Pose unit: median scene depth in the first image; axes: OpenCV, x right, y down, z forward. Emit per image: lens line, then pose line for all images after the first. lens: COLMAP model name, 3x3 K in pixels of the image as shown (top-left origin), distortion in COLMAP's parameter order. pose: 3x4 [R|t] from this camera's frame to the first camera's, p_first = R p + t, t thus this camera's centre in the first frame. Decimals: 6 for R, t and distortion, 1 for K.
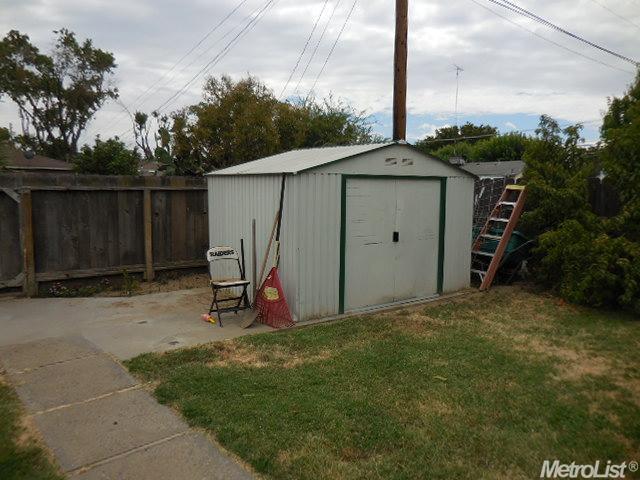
lens RADIAL K [[484.2, 0, 322.2], [0, 484.2, 238.4], [0, 0, 1]] dist [-0.000161, -0.001080]
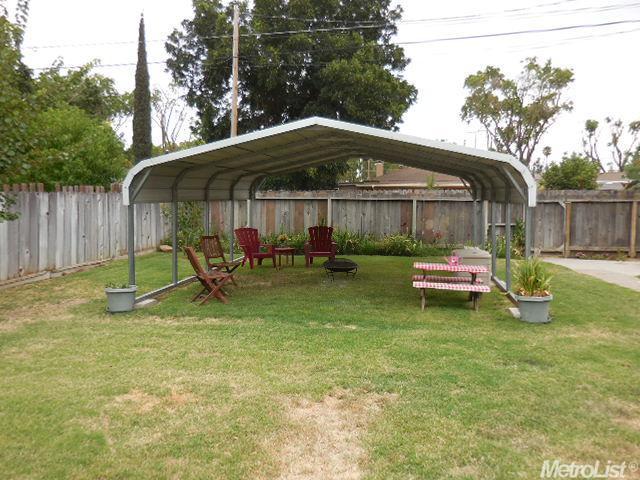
lens RADIAL K [[574.2, 0, 319.4], [0, 574.2, 237.3], [0, 0, 1]] dist [0.003492, 0.015415]
pose [[0.722184, 0.047383, -0.690076, 0.049895], [-0.069071, 0.997605, -0.003785, 0.023532], [0.688243, 0.050398, 0.723727, -0.262081]]
